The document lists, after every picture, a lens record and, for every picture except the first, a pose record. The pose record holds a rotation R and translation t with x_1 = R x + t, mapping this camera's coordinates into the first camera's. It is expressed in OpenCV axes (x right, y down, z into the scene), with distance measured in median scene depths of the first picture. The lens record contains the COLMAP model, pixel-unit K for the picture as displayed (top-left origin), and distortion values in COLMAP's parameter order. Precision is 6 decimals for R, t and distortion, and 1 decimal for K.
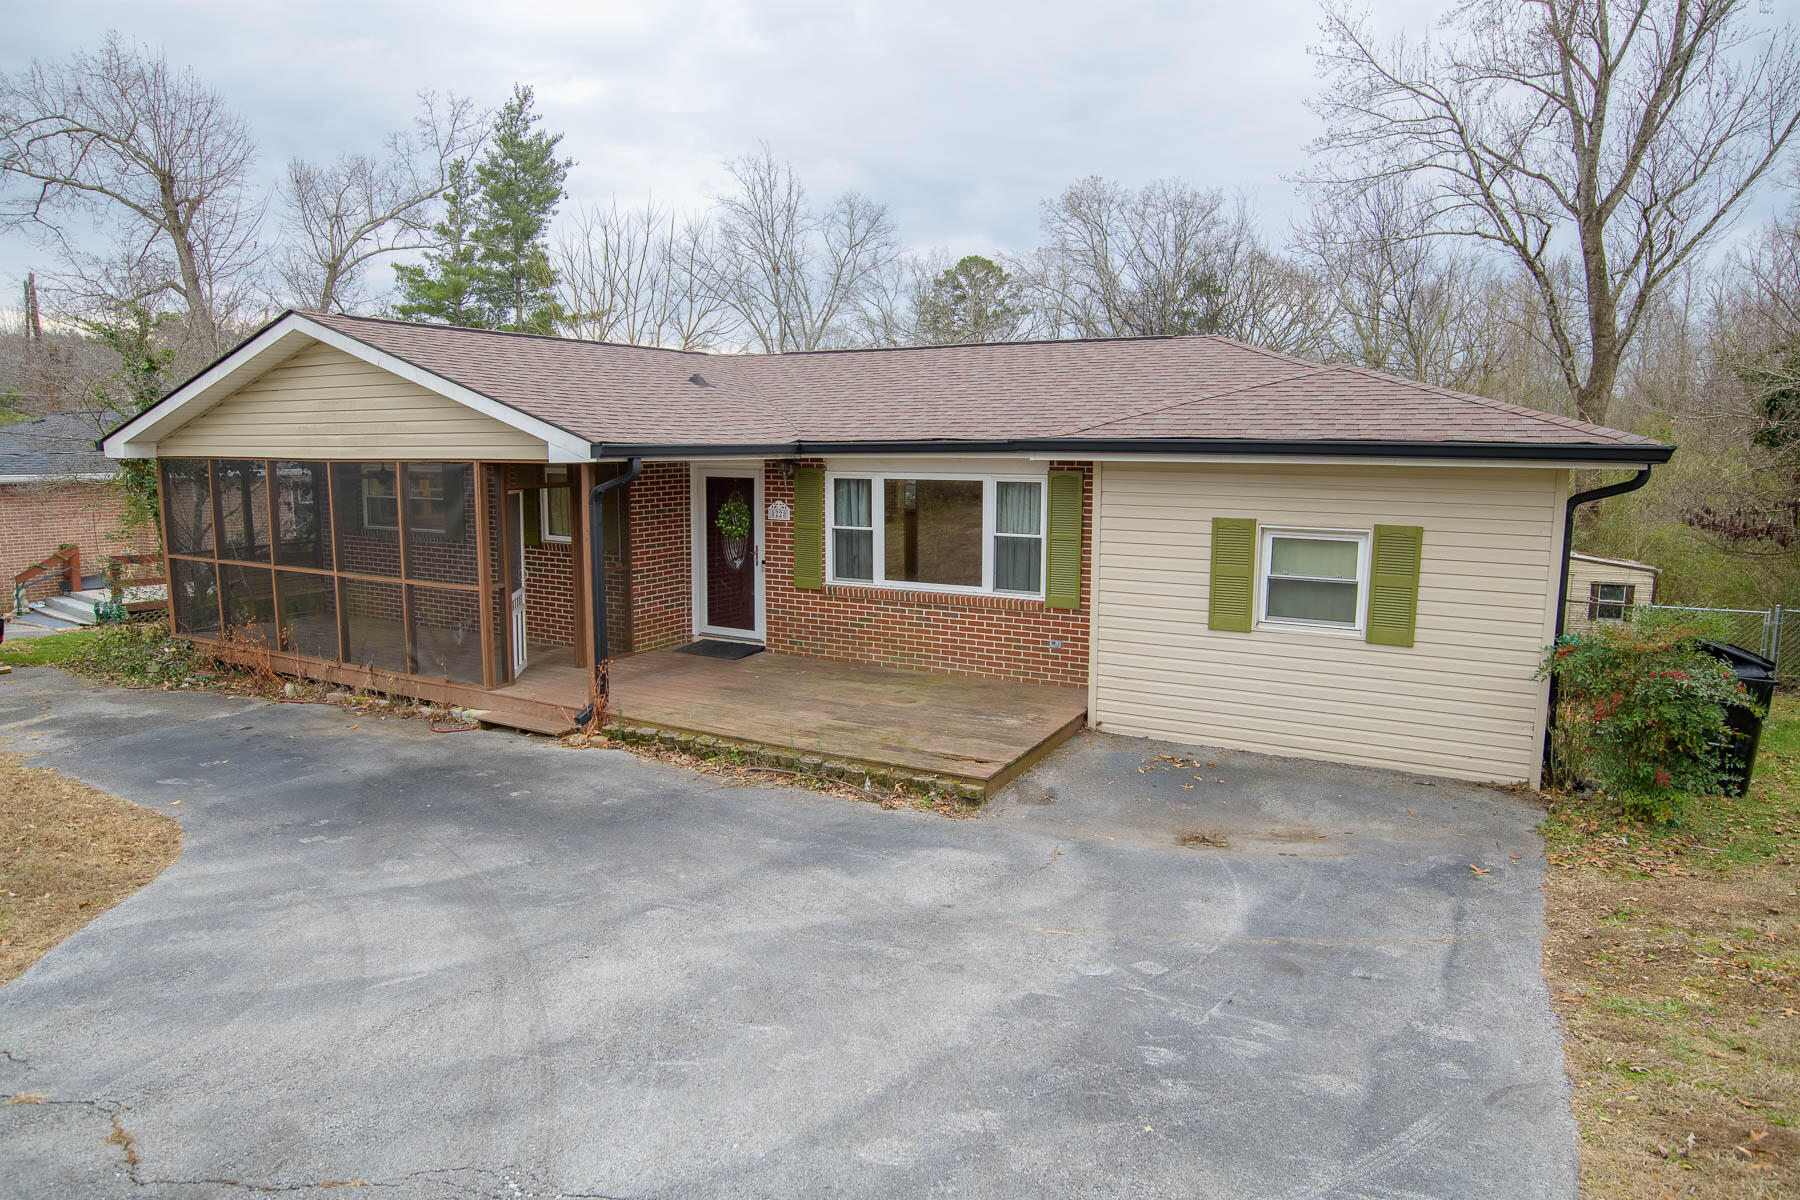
lens RADIAL K [[1089.0, 0, 916.2], [0, 1089.0, 590.5], [0, 0, 1]] dist [-0.041382, 0.003979]
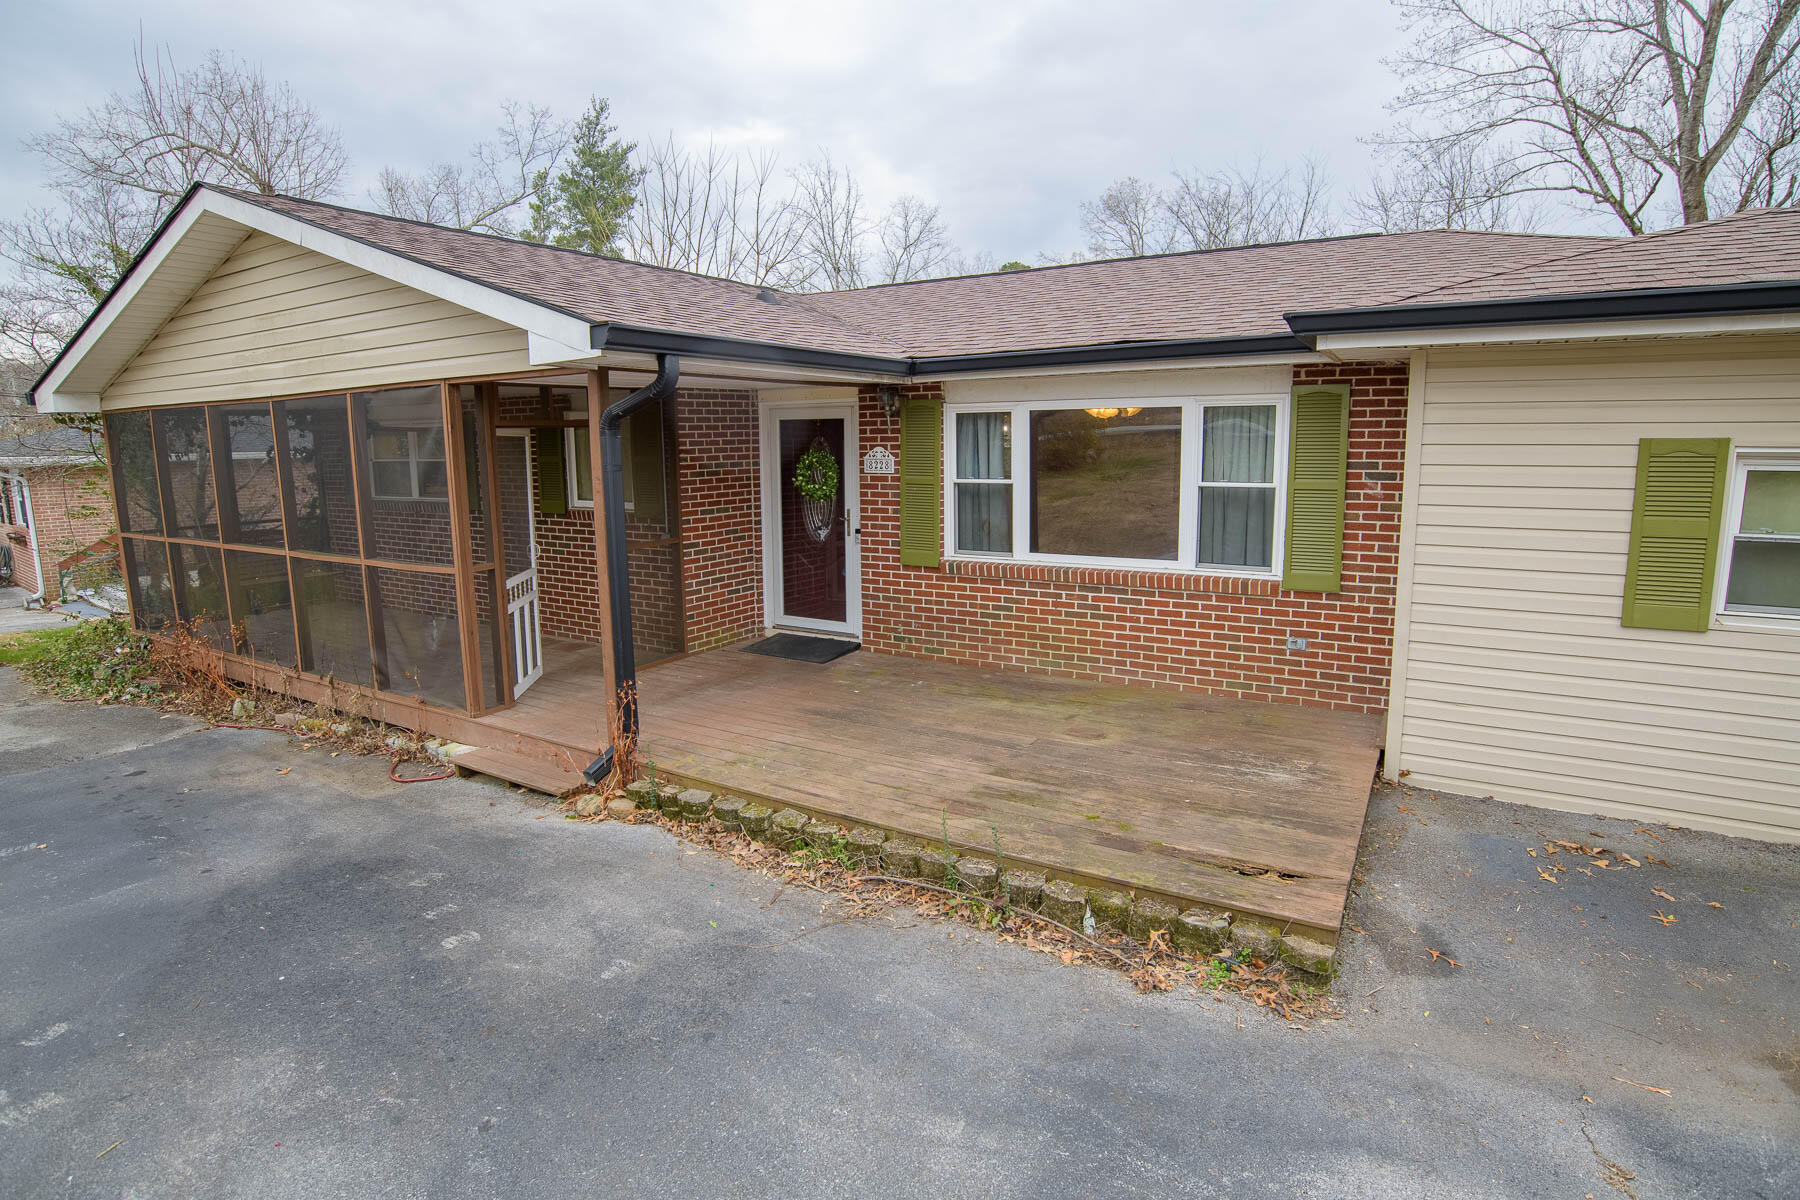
lens RADIAL K [[932.2, 0, 911.6], [0, 932.2, 588.8], [0, 0, 1]] dist [-0.046988, 0.011429]
pose [[0.998943, -0.009219, -0.045022, -0.078984], [0.010234, 0.999697, 0.022366, -0.000331], [0.044802, -0.022803, 0.998736, 0.380948]]
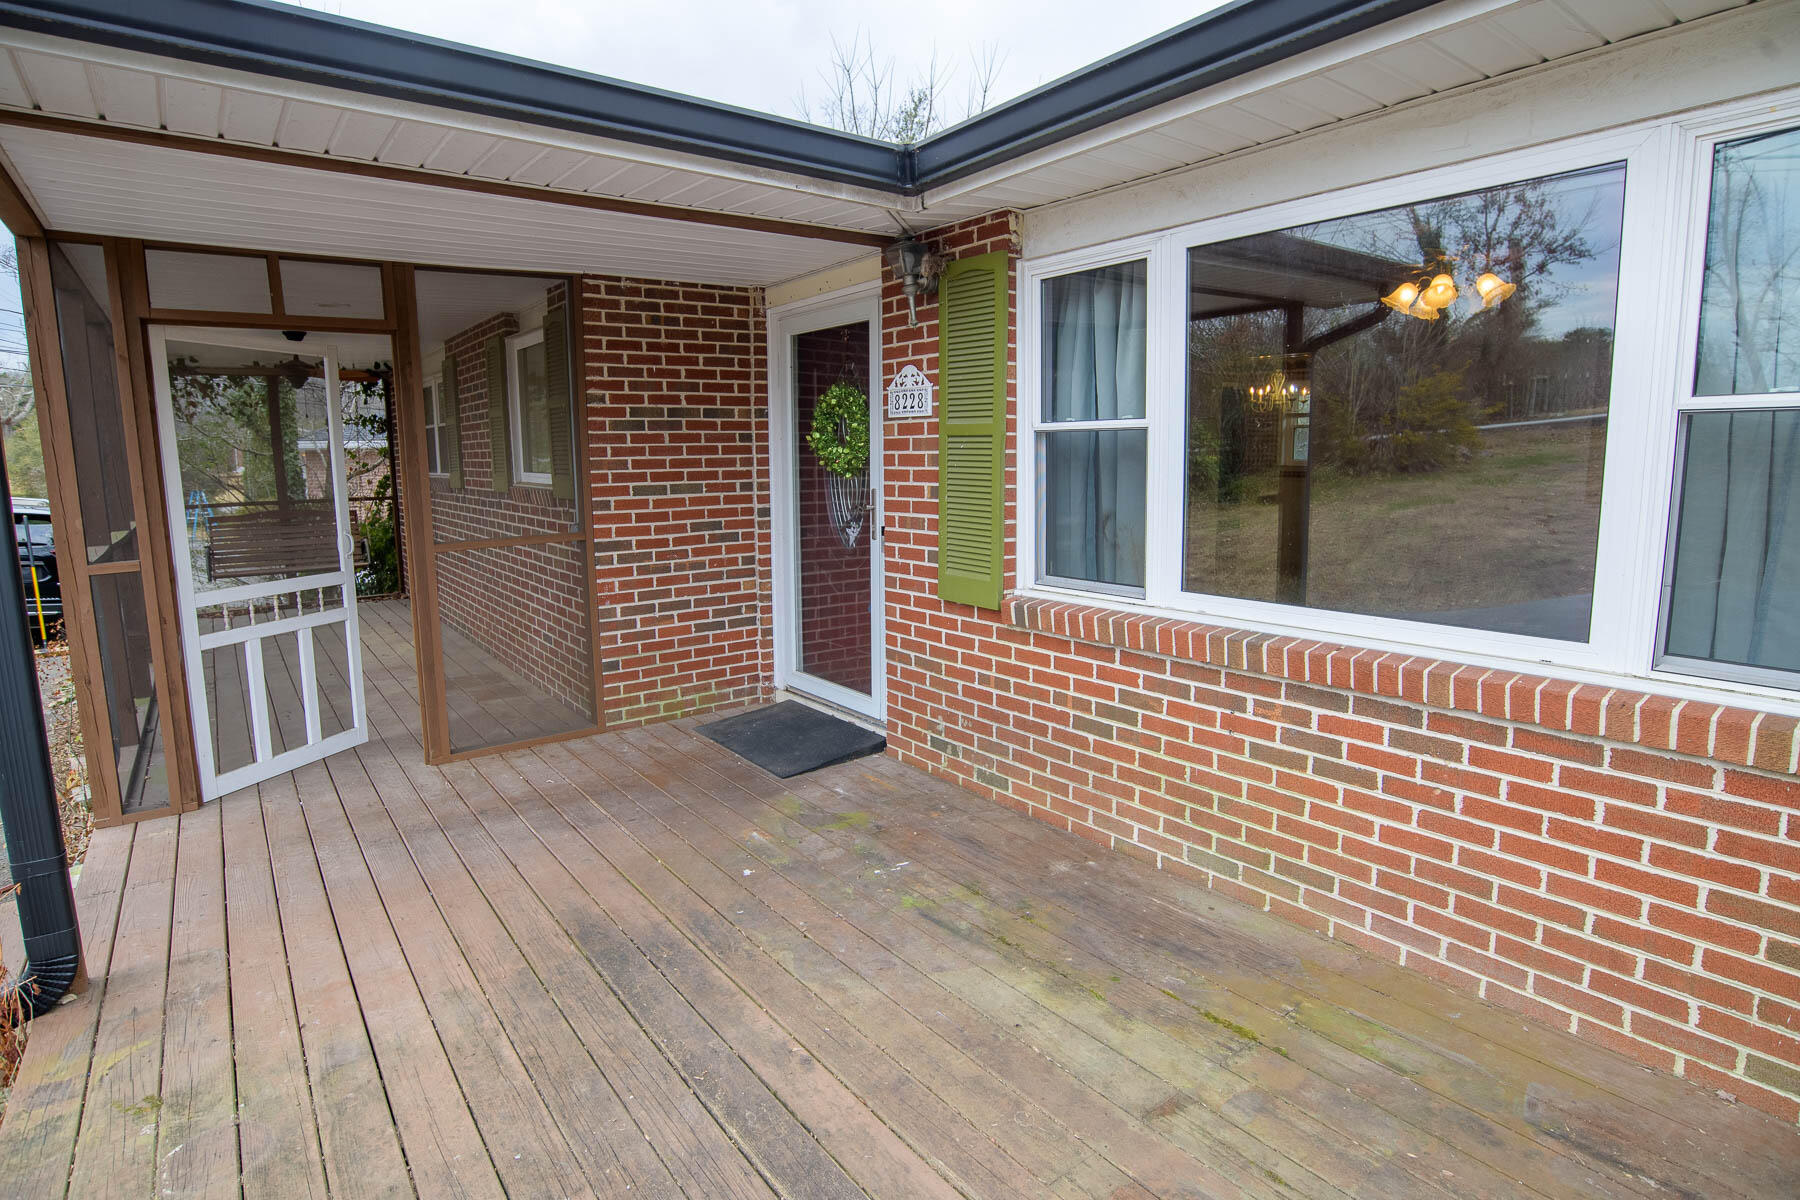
lens RADIAL K [[932.2, 0, 908.9], [0, 932.2, 589.4], [0, 0, 1]] dist [-0.046988, 0.011429]
pose [[0.916063, 0.043867, -0.398628, 0.004838], [-0.040151, 0.999037, 0.017671, -0.011581], [0.399019, -0.000182, 0.916943, 0.730141]]
